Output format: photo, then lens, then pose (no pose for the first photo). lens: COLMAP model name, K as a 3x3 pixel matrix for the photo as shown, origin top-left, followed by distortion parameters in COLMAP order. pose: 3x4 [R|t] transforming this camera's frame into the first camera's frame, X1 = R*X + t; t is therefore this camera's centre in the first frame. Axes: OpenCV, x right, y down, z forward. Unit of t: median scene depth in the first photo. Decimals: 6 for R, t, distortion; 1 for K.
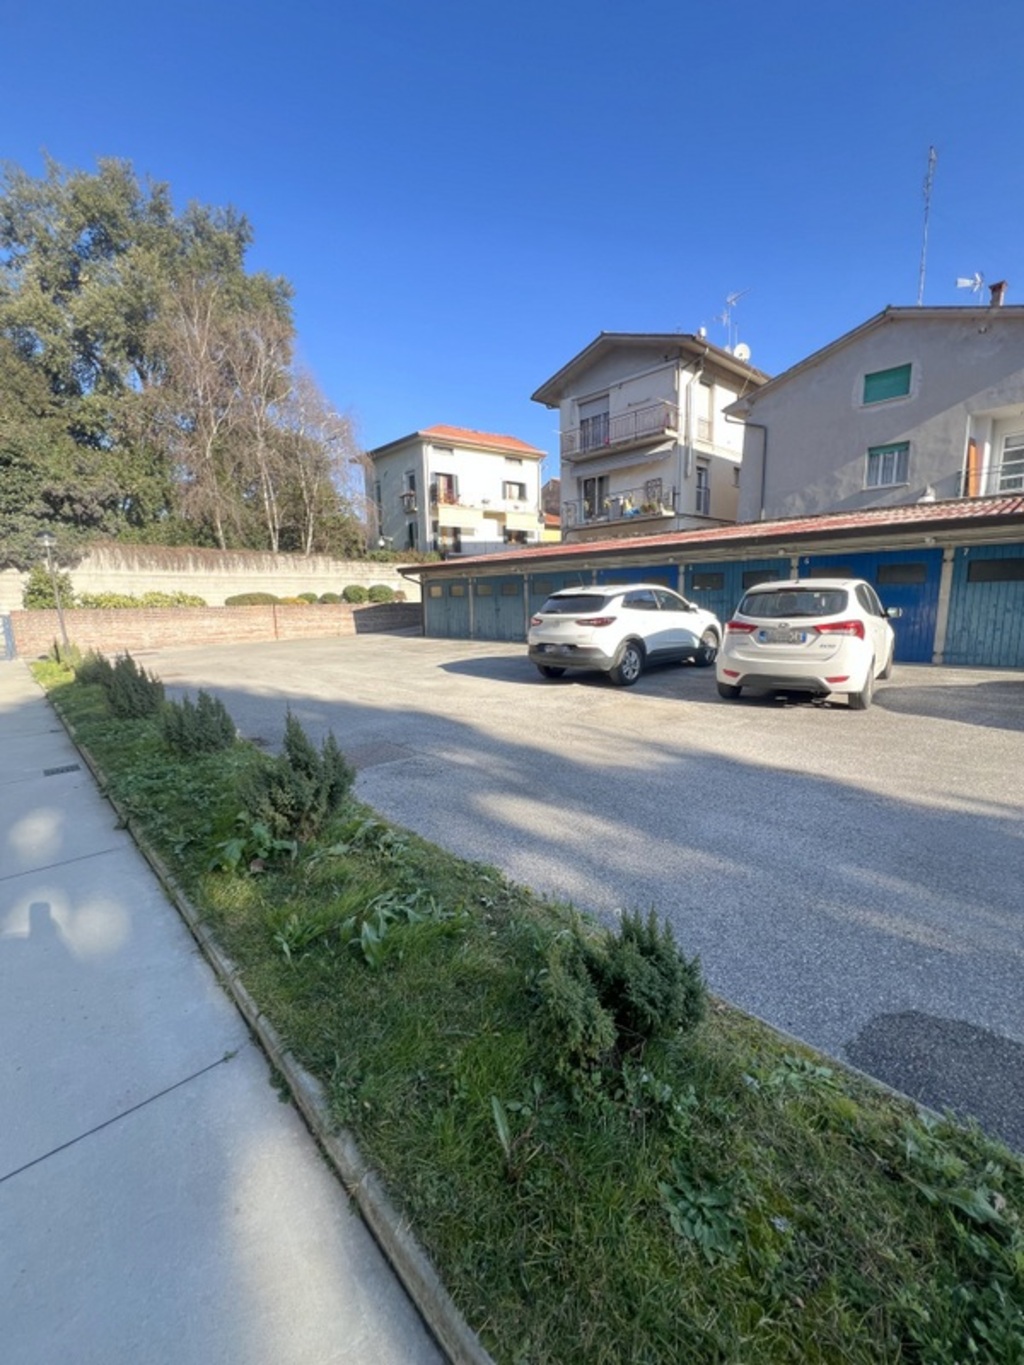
lens RADIAL K [[546.2, 0, 508.0], [0, 546.2, 685.5], [0, 0, 1]] dist [-0.000382, 0.000728]
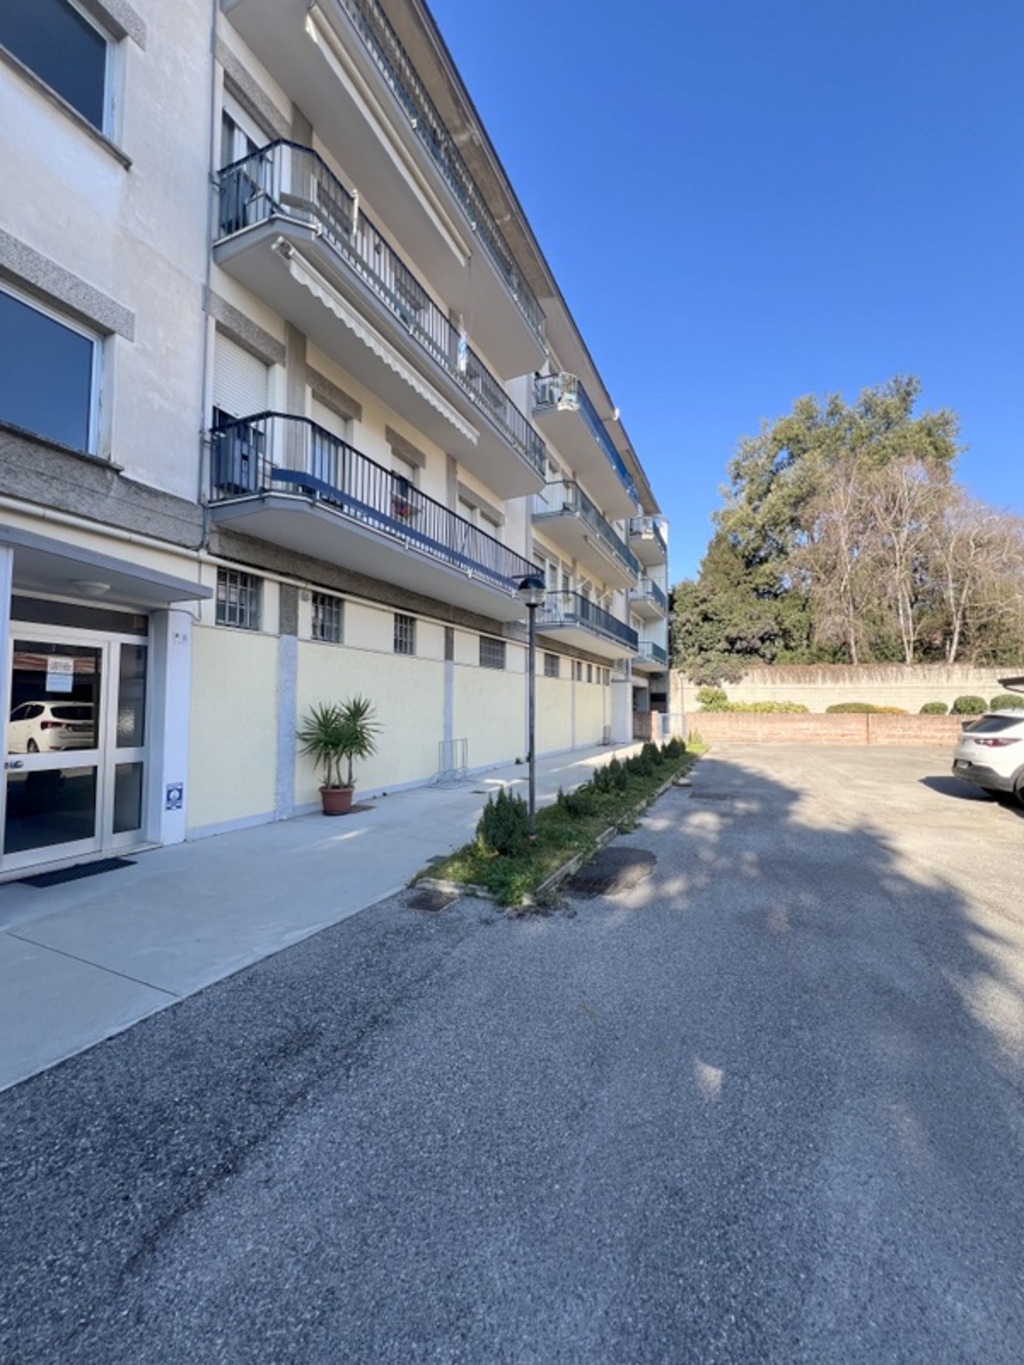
lens RADIAL K [[546.2, 0, 511.4], [0, 546.2, 683.6], [0, 0, 1]] dist [-0.000382, 0.000728]
pose [[0.389721, -0.016917, -0.920778, 0.296673], [-0.158098, 0.983759, -0.084989, 0.003335], [0.907261, 0.178695, 0.380717, -0.097833]]
